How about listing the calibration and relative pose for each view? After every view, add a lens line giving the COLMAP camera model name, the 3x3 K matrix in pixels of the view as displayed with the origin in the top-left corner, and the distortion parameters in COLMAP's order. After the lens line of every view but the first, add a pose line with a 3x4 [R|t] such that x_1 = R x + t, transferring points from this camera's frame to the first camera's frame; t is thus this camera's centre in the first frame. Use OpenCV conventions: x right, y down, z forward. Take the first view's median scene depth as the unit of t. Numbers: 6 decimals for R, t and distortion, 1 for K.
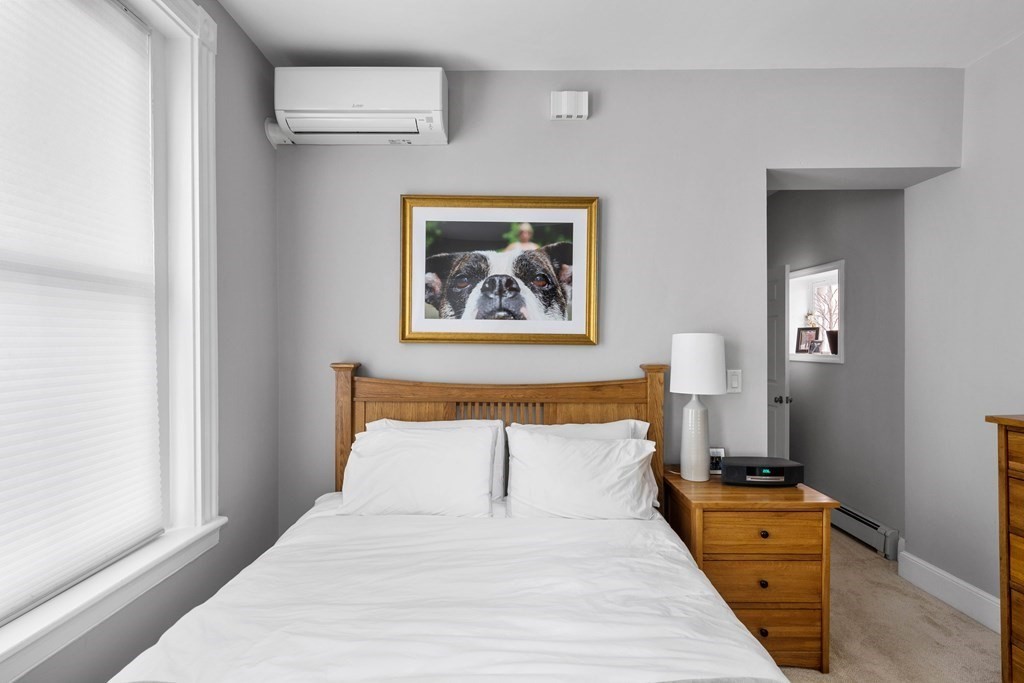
lens RADIAL K [[505.8, 0, 511.2], [0, 505.8, 345.1], [0, 0, 1]] dist [0.002946, -0.003288]
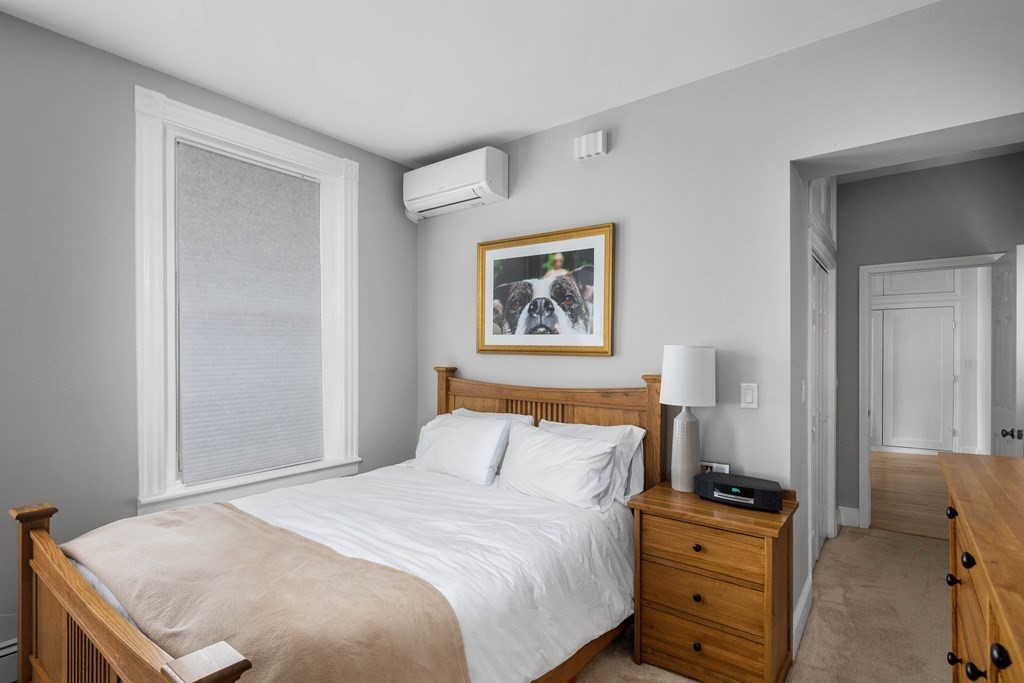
lens RADIAL K [[505.8, 0, 504.2], [0, 505.8, 348.5], [0, 0, 1]] dist [0.002946, -0.003288]
pose [[0.788320, -0.000972, -0.615265, 0.676978], [-0.003709, 0.999973, -0.006332, -0.008525], [0.615255, 0.007273, 0.788295, -0.017572]]
